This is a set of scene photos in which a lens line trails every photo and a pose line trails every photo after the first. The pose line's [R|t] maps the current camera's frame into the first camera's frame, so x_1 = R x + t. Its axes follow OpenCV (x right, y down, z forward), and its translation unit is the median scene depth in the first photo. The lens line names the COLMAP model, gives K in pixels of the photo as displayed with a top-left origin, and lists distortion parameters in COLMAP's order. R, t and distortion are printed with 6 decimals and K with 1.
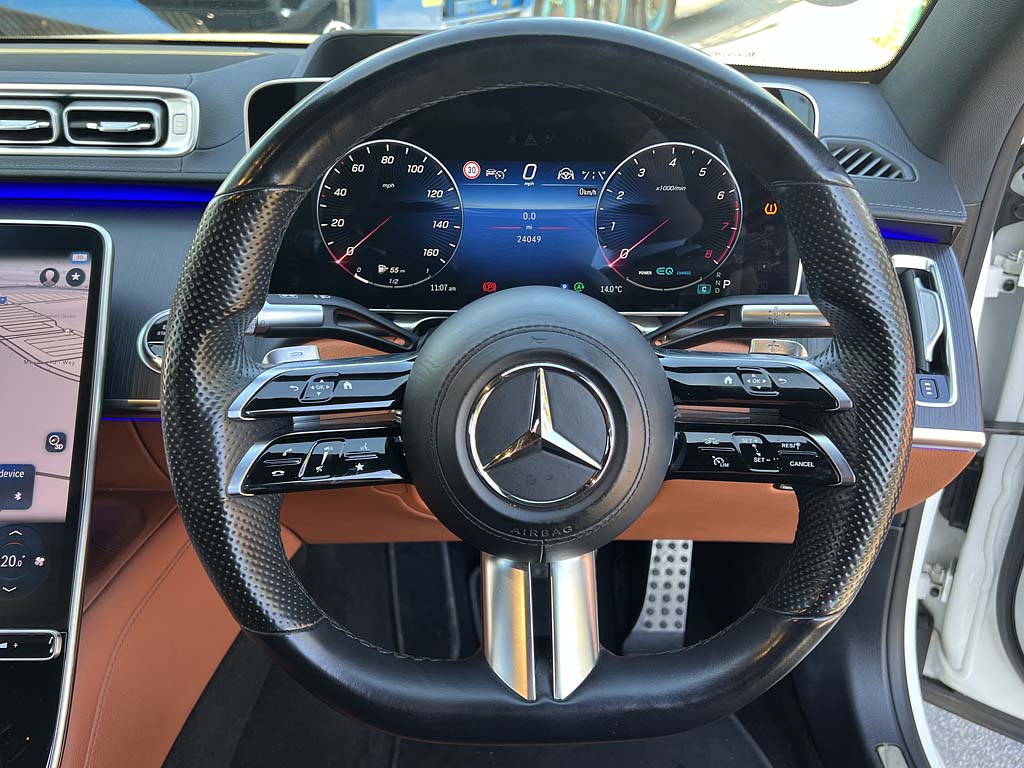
lens RADIAL K [[784.6, 0, 517.3], [0, 784.6, 385.0], [0, 0, 1]] dist [0.002033, -0.002526]
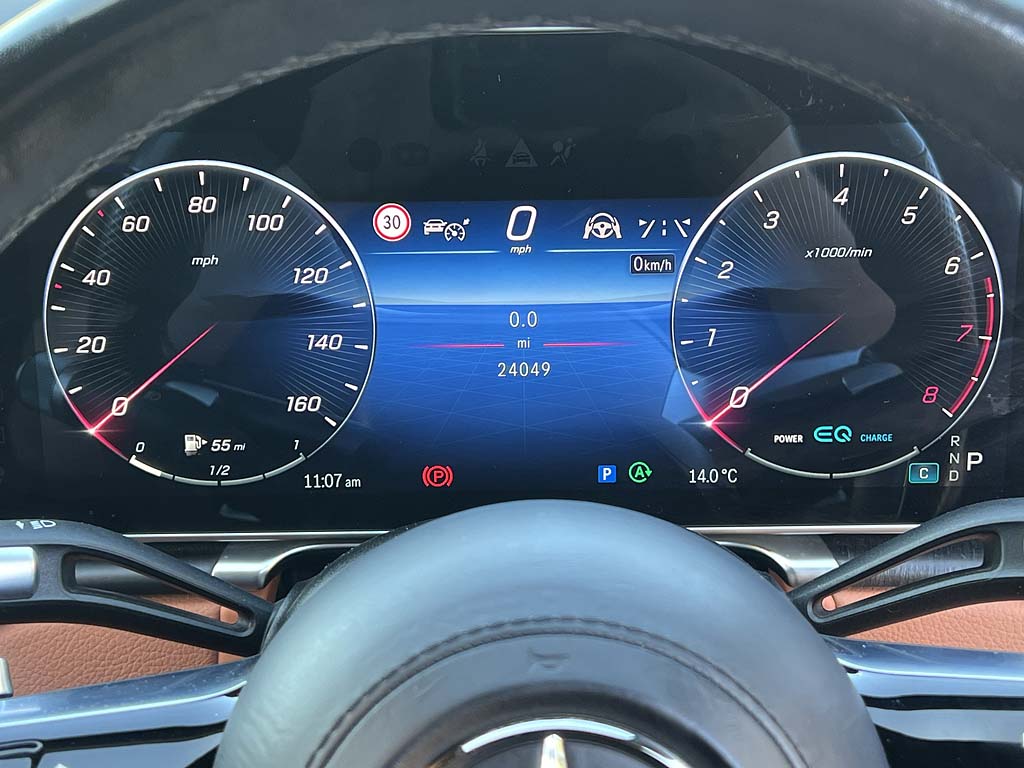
lens RADIAL K [[1604.6, 0, 512.0], [0, 1604.6, 384.0], [0, 0, 1]] dist [0.000302, -0.130386]
pose [[0.999748, -0.022277, 0.002909, 0.005777], [0.022455, 0.986852, -0.160056, -0.034950], [0.000695, 0.160081, 0.987104, 0.110939]]
